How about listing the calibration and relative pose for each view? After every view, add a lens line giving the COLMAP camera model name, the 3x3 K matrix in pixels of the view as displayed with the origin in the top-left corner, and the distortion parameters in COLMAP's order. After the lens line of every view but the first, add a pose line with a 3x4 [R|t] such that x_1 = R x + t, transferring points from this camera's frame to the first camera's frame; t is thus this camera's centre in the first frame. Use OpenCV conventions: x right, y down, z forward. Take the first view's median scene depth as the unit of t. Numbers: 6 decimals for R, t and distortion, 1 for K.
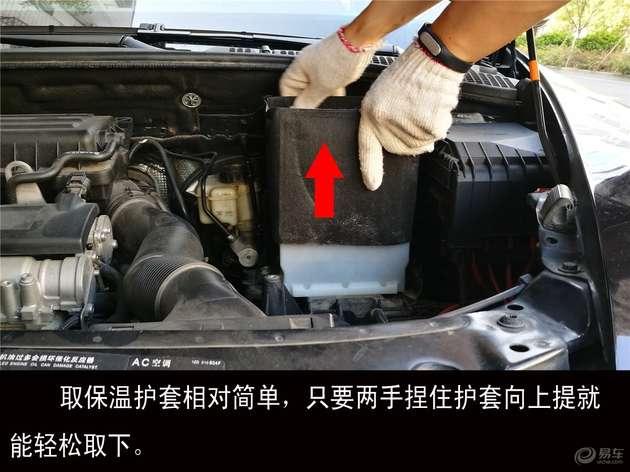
lens RADIAL K [[495.8, 0, 315.0], [0, 495.8, 236.0], [0, 0, 1]] dist [0.000223, 0.000223]
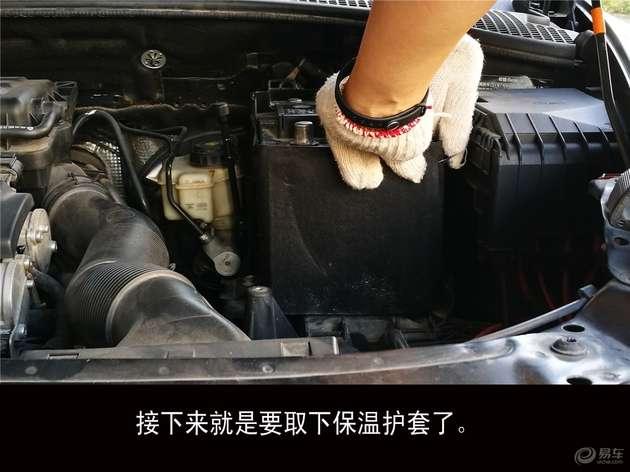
lens RADIAL K [[495.8, 0, 315.0], [0, 495.8, 236.0], [0, 0, 1]] dist [0.000223, 0.000223]
pose [[0.999997, -0.000593, 0.002572, -0.000327], [0.000589, 0.999999, 0.001491, -0.000702], [-0.002572, -0.001489, 0.999996, 0.230189]]
